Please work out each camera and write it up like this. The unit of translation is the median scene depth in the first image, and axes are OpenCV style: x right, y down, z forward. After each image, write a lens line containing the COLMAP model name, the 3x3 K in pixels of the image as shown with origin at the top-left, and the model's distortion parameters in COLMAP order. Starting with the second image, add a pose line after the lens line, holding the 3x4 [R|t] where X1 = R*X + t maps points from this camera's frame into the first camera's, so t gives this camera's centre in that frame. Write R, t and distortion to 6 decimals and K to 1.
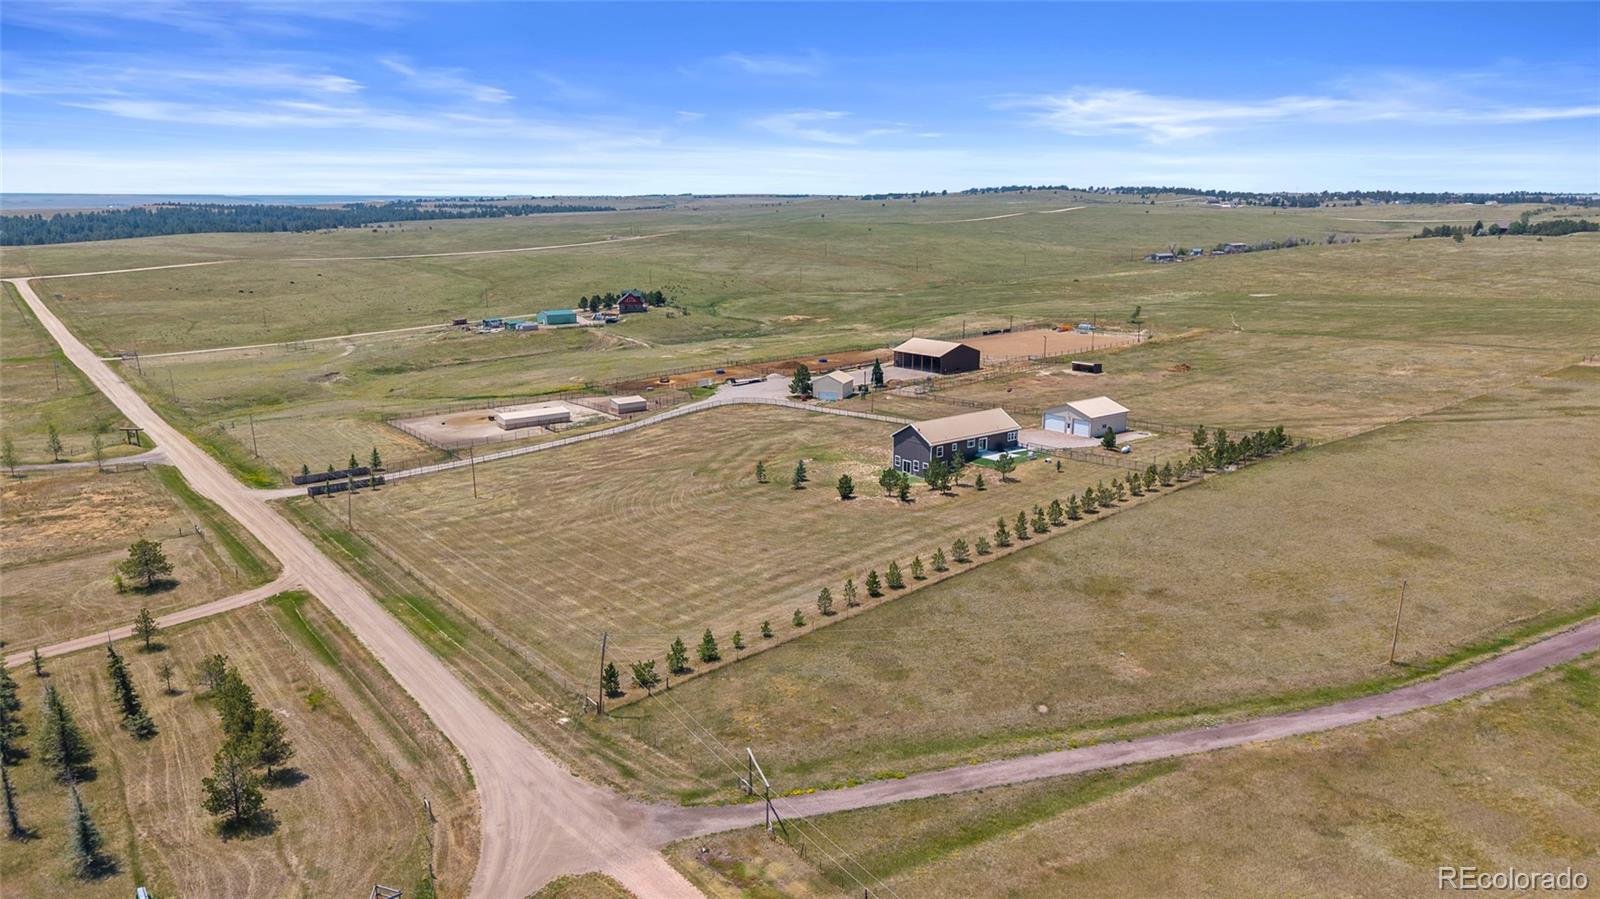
lens RADIAL K [[1047.9, 0, 798.9], [0, 1047.9, 493.3], [0, 0, 1]] dist [0.028722, -0.035114]
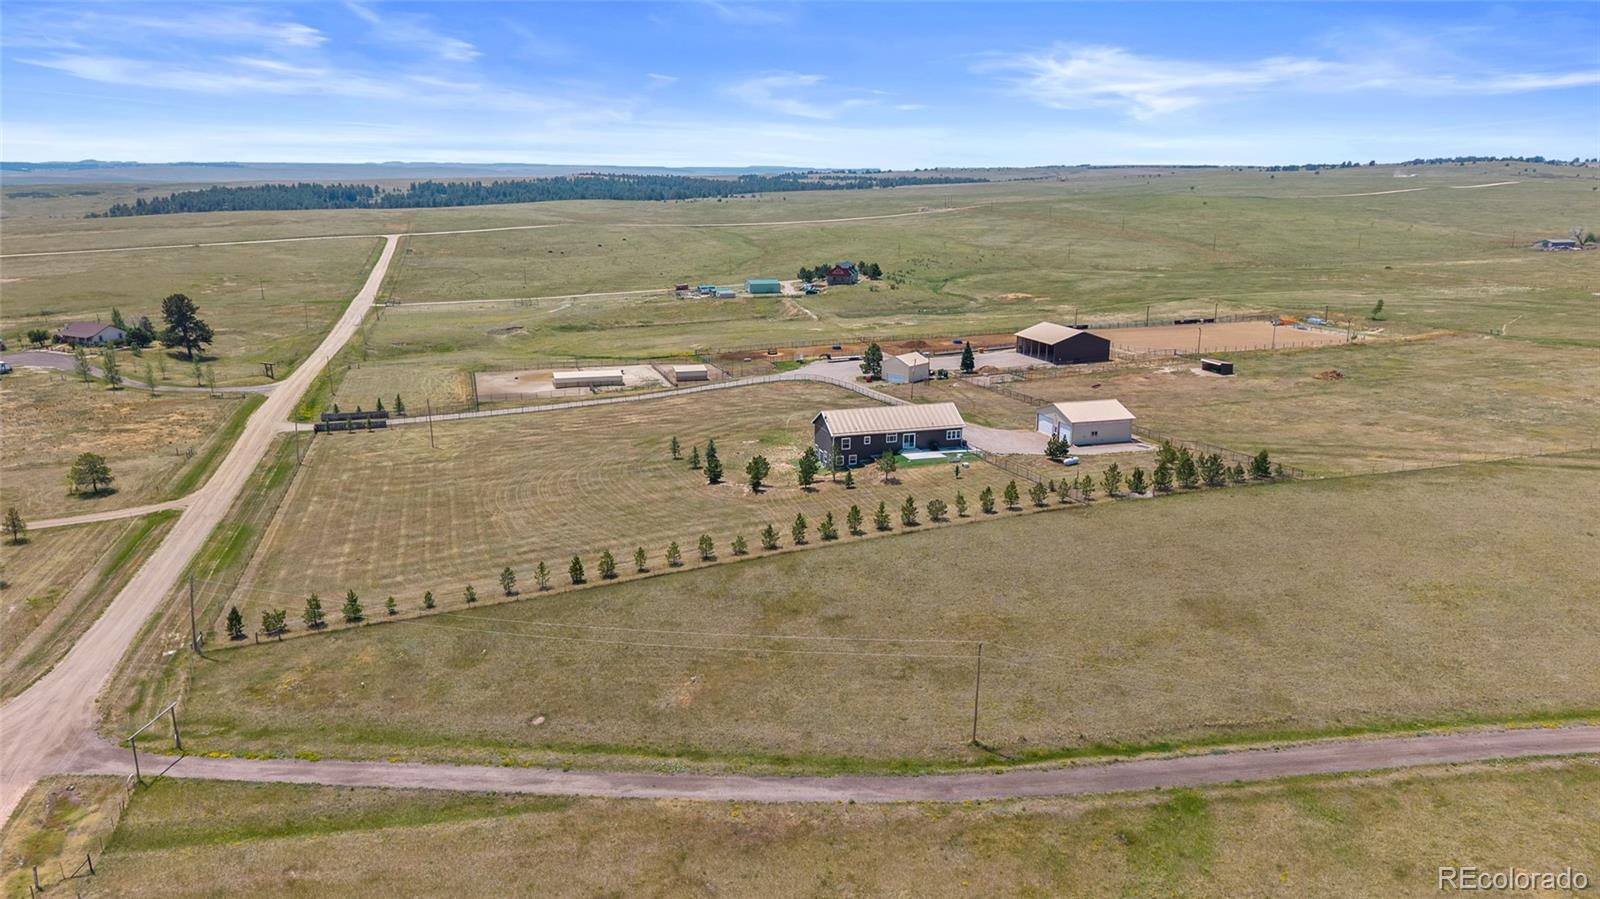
lens RADIAL K [[1055.1, 0, 813.1], [0, 1055.1, 454.3], [0, 0, 1]] dist [0.061871, -0.091761]
pose [[0.935868, 0.094792, -0.339360, 0.305614], [-0.098787, 0.995093, 0.005525, -0.023412], [0.338219, 0.028353, 0.940640, 0.078430]]
